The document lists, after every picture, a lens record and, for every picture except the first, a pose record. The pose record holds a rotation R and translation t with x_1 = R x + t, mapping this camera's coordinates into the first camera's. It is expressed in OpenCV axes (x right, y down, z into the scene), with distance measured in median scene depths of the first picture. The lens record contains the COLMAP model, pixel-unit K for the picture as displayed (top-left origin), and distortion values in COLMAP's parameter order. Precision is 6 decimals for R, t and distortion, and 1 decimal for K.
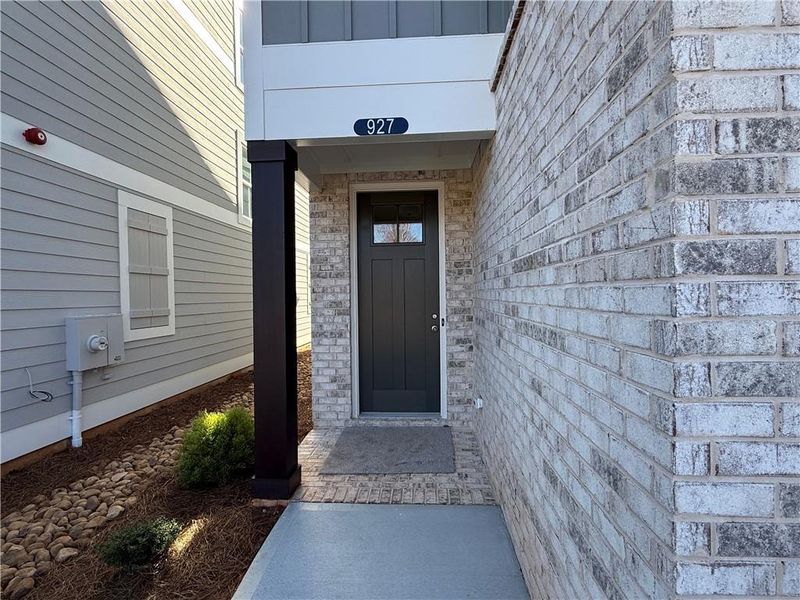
lens RADIAL K [[399.8, 0, 402.6], [0, 399.8, 299.9], [0, 0, 1]] dist [-0.002816, -0.000465]
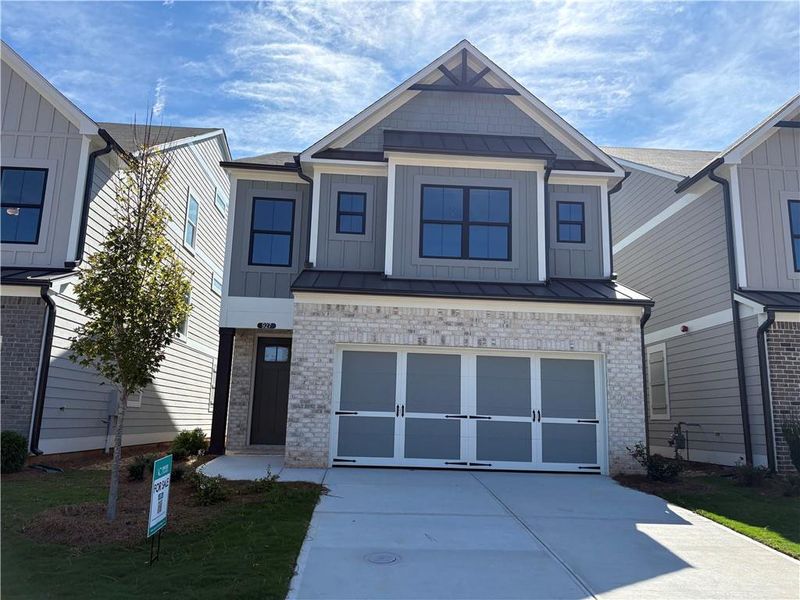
lens RADIAL K [[609.0, 0, 401.2], [0, 609.0, 305.8], [0, 0, 1]] dist [0.007210, -0.001648]
pose [[0.992384, 0.064355, 0.105035, 0.299618], [-0.042195, 0.978687, -0.200975, 0.193017], [-0.115730, 0.195012, 0.973949, -2.345464]]
